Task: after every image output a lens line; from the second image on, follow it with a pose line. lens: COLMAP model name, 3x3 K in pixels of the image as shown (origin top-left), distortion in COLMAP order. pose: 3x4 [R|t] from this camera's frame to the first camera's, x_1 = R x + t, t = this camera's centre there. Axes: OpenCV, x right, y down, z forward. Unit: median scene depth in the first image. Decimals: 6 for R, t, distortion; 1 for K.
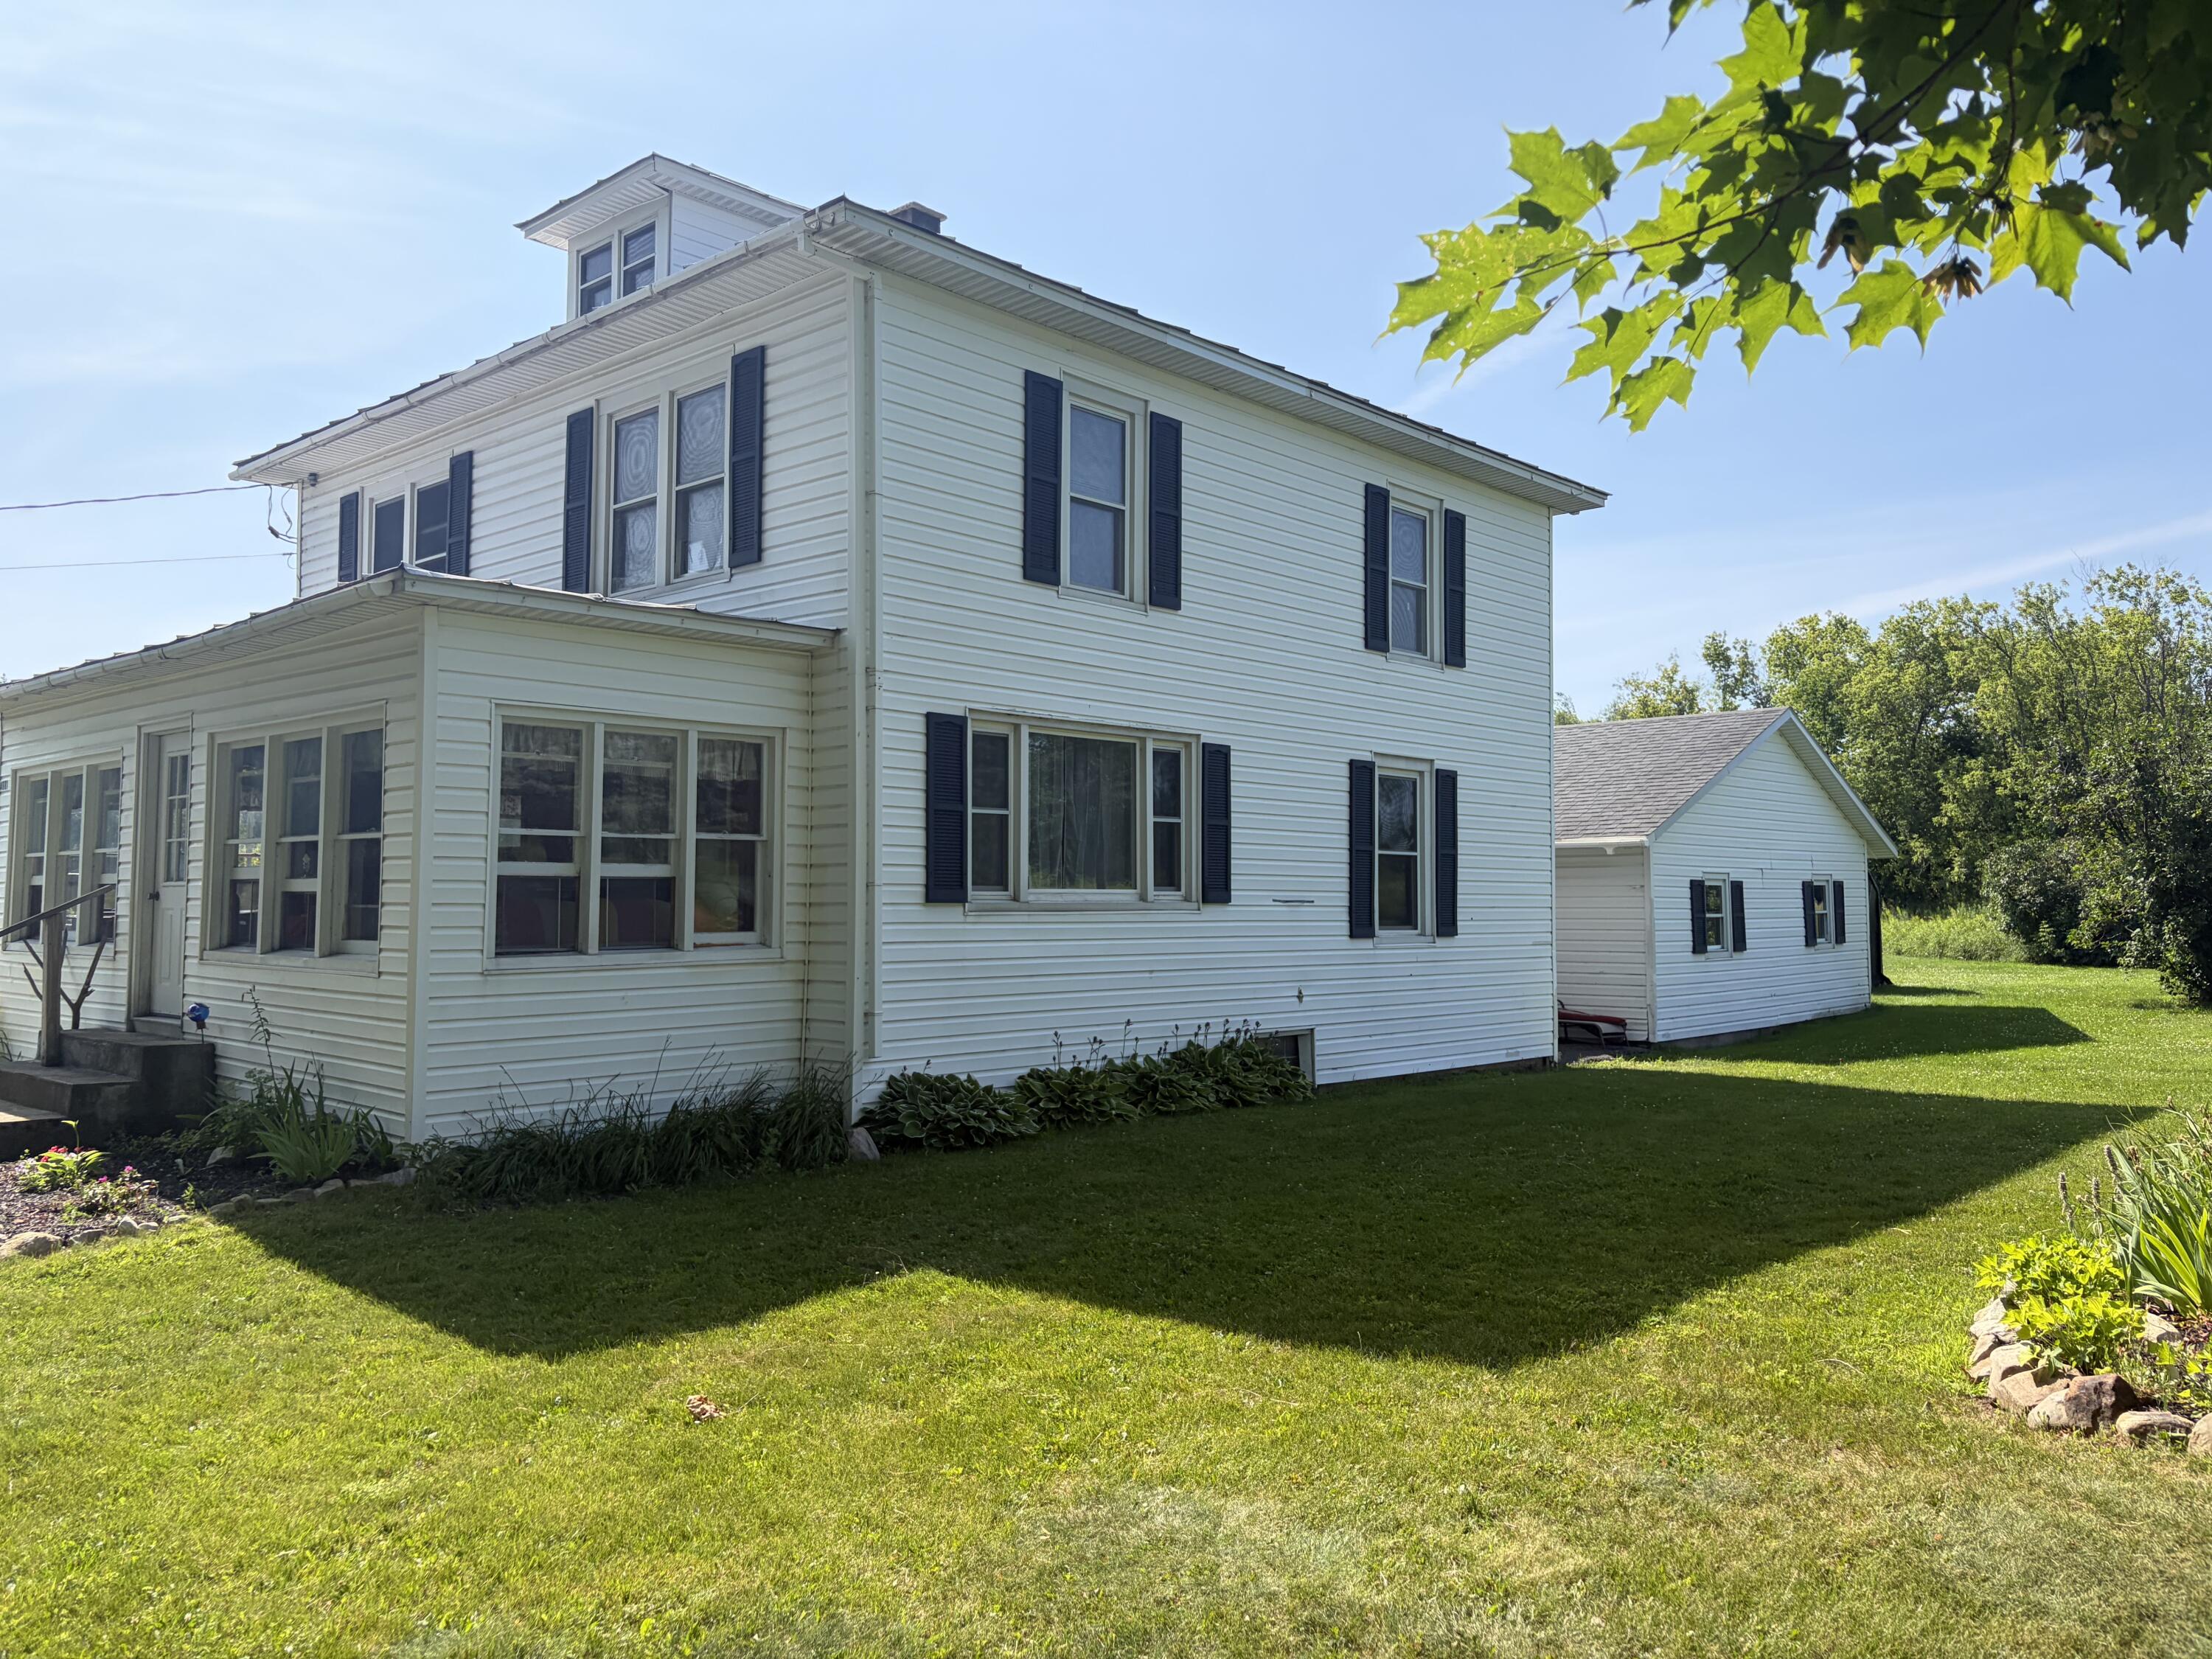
lens RADIAL K [[1661.3, 0, 1114.9], [0, 1661.3, 823.6], [0, 0, 1]] dist [0.054693, -0.064487]
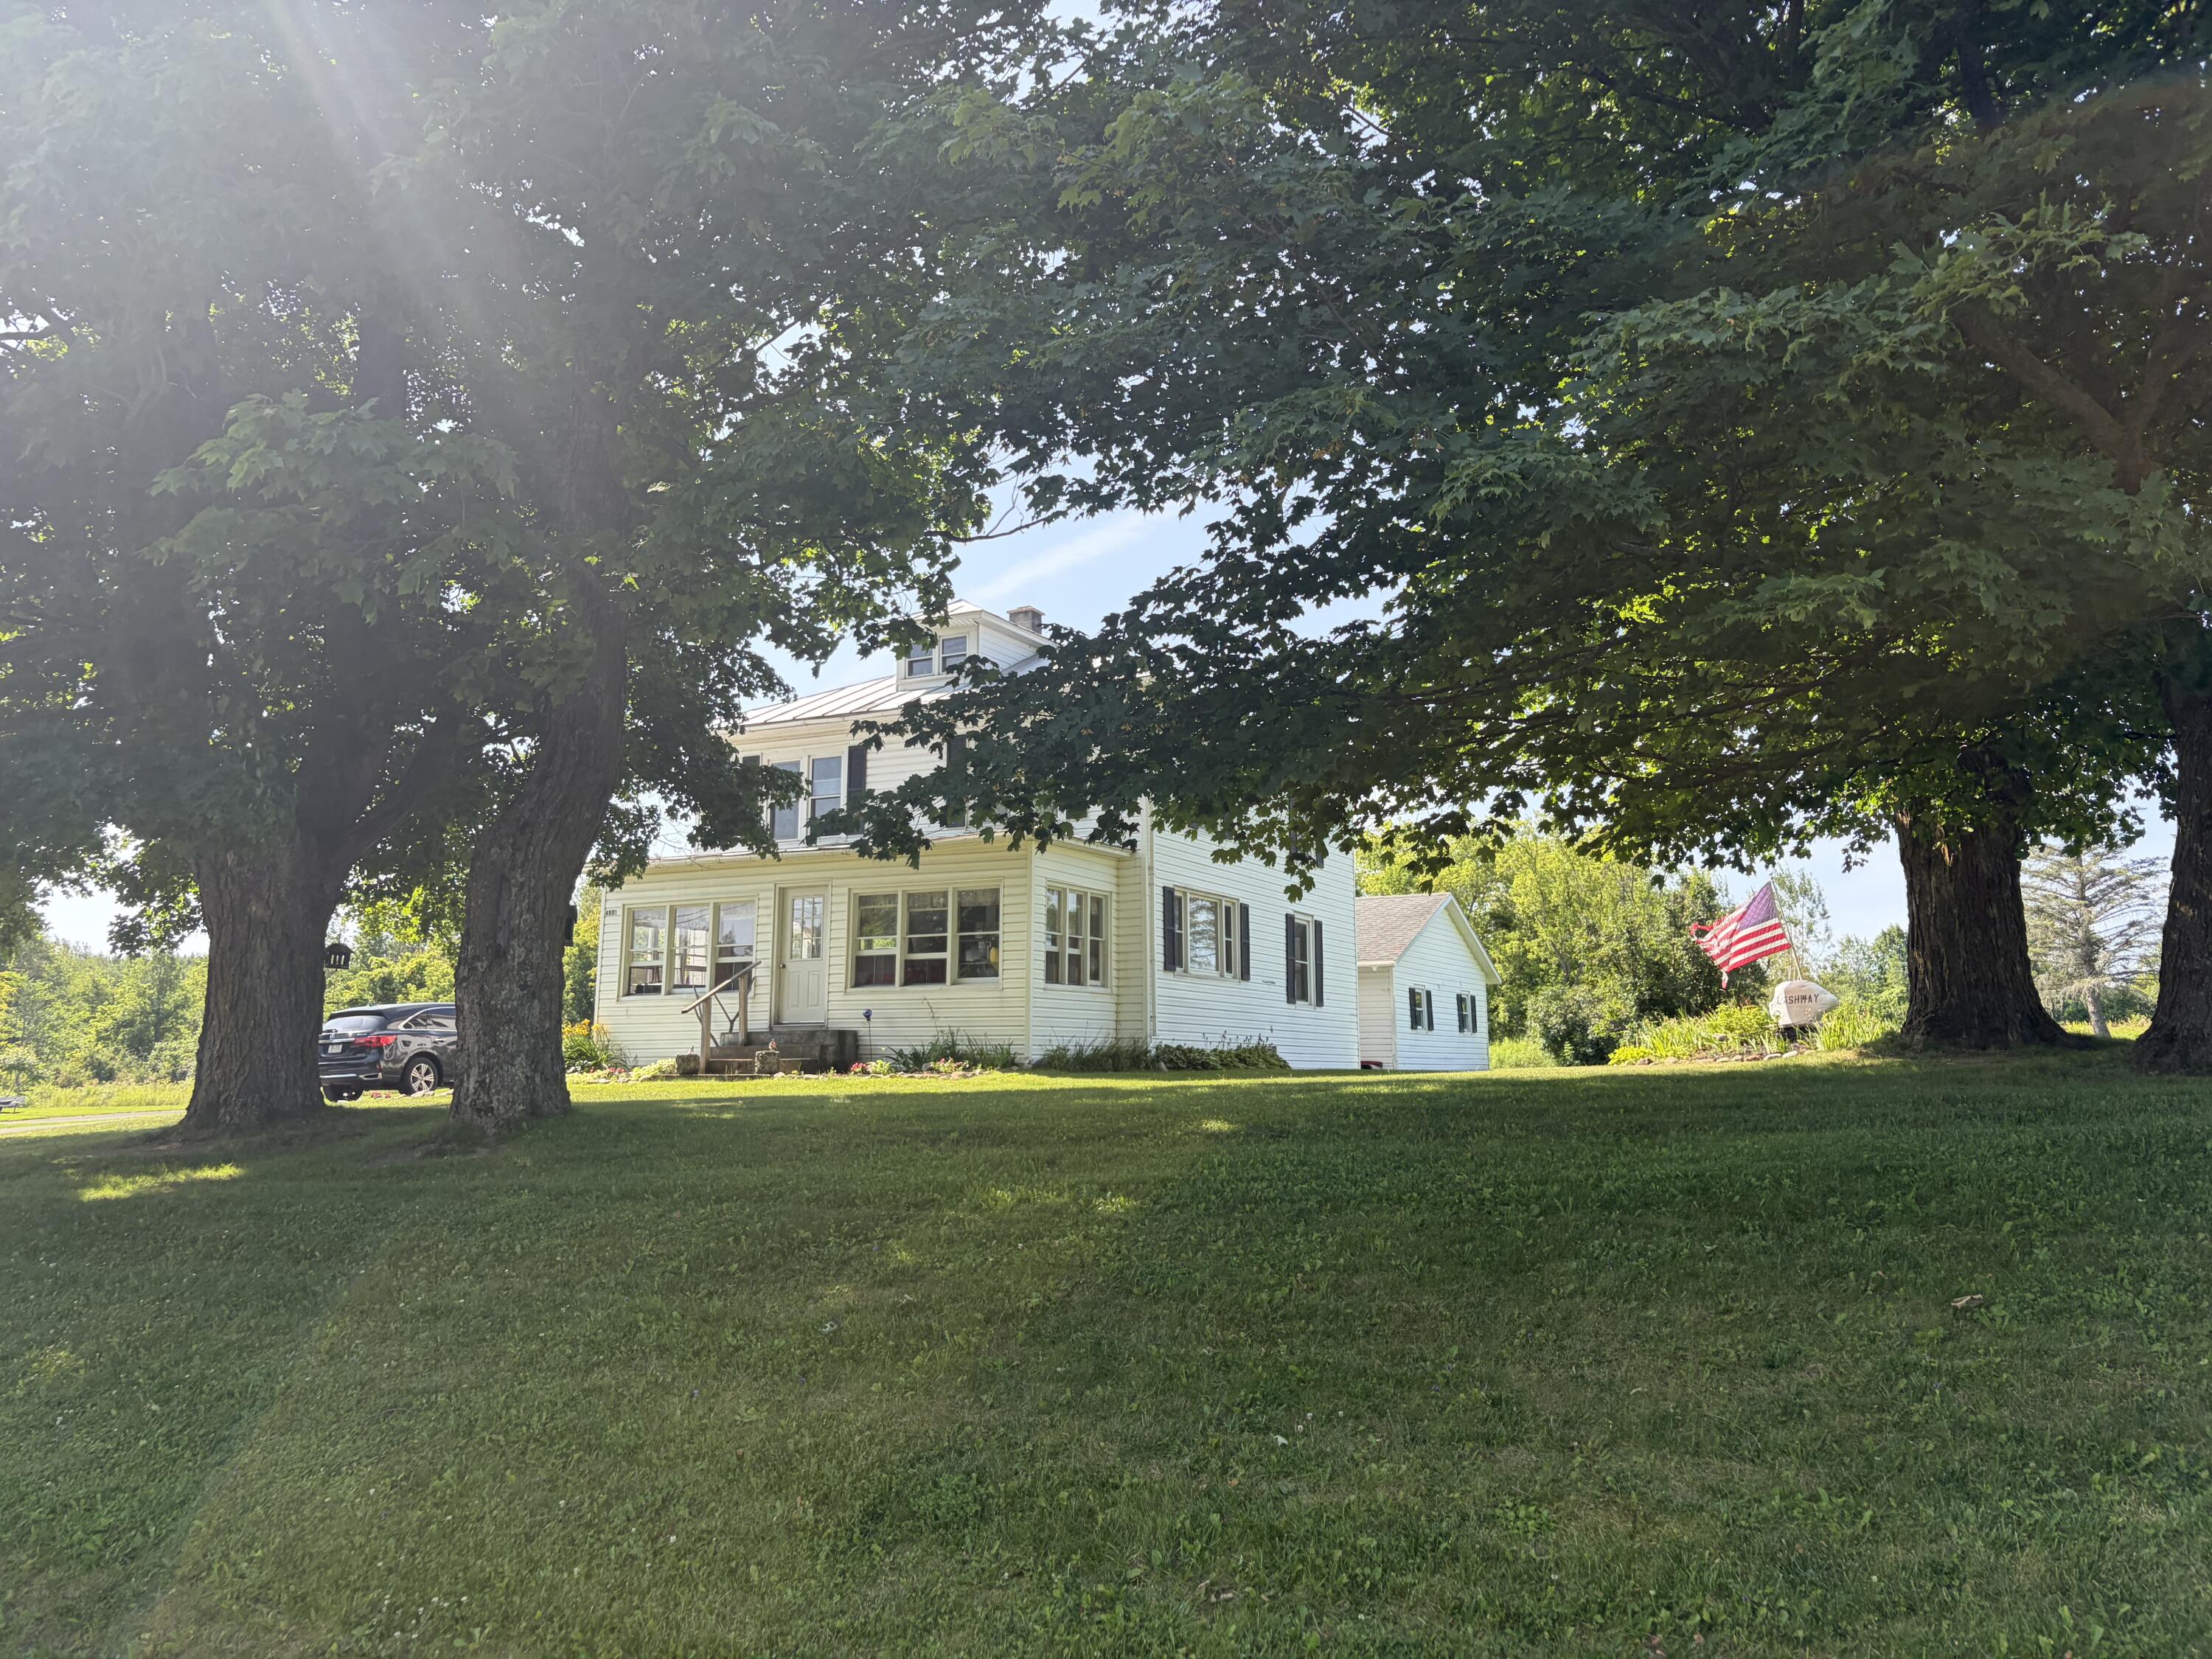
lens RADIAL K [[1661.3, 0, 1114.4], [0, 1661.3, 819.4], [0, 0, 1]] dist [0.054693, -0.064487]
pose [[0.966305, 0.036802, 0.254757, -0.205003], [-0.010120, 0.994393, -0.105261, 0.021958], [-0.257203, 0.099136, 0.961259, -0.315847]]
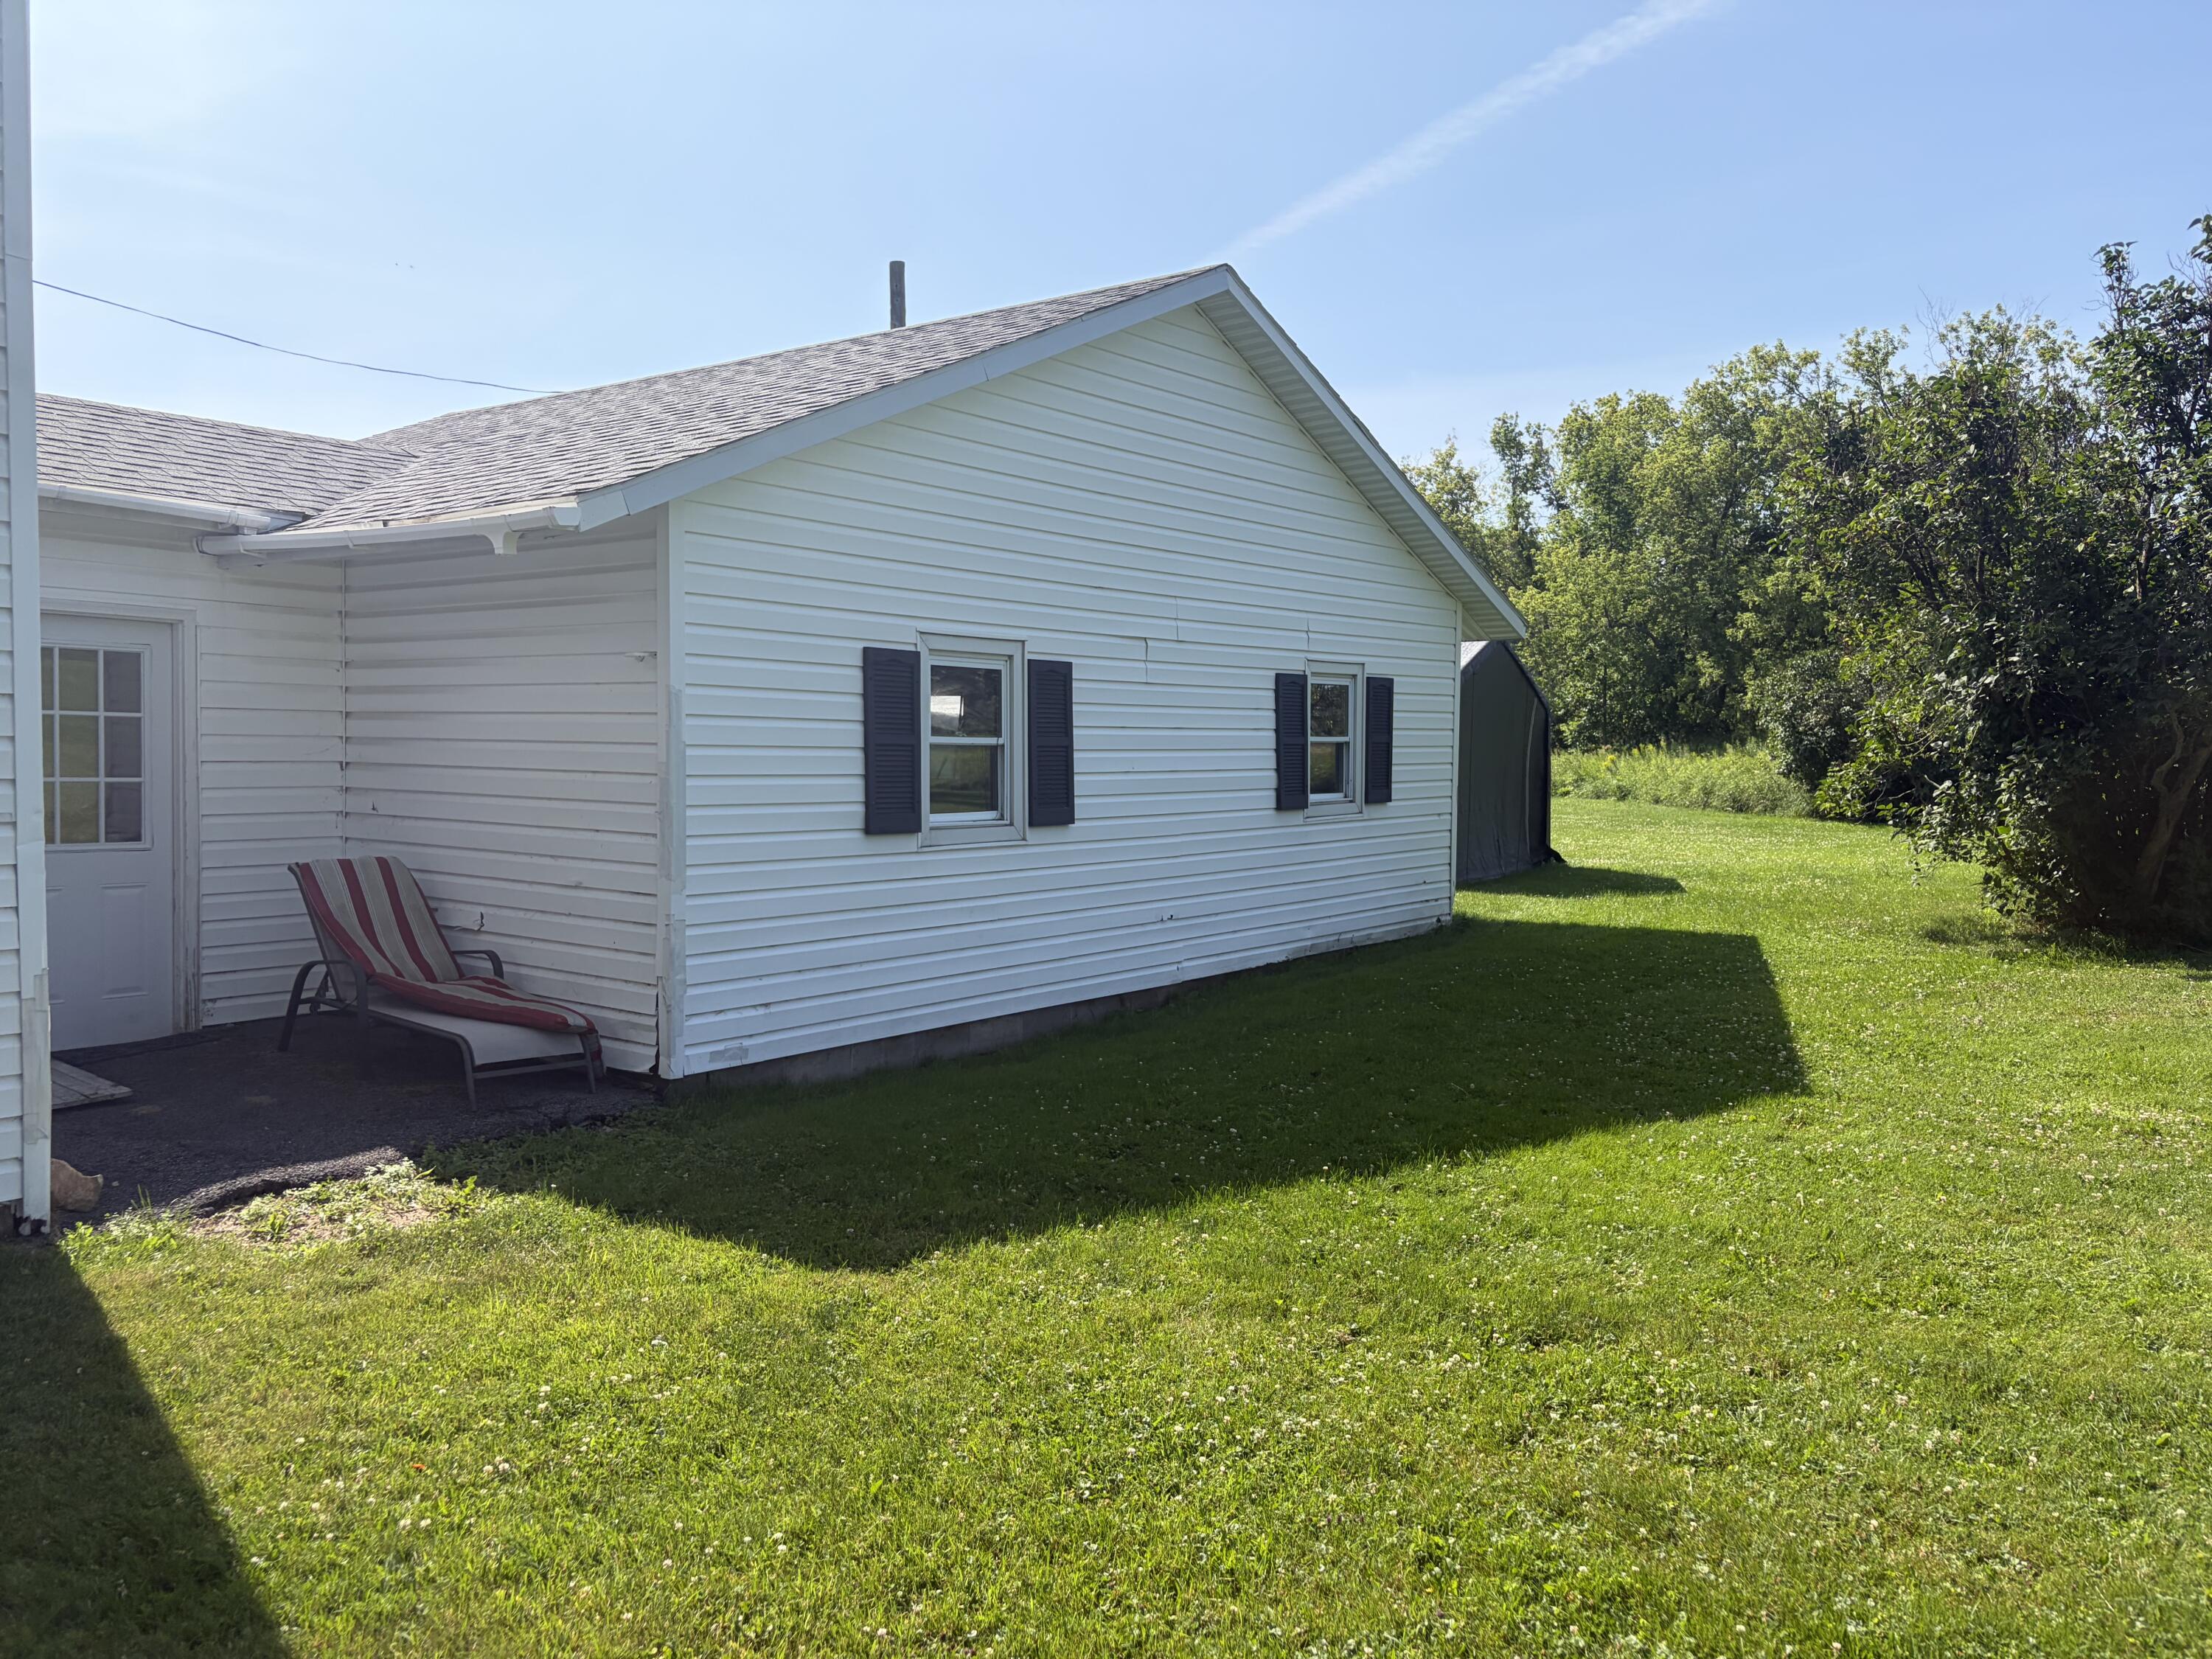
lens RADIAL K [[1661.3, 0, 1096.1], [0, 1661.3, 837.2], [0, 0, 1]] dist [0.054693, -0.064487]
pose [[0.997520, 0.011432, 0.069444, 0.180947], [-0.019066, 0.993718, 0.110279, 0.016306], [-0.067747, -0.111330, 0.991472, 0.293152]]
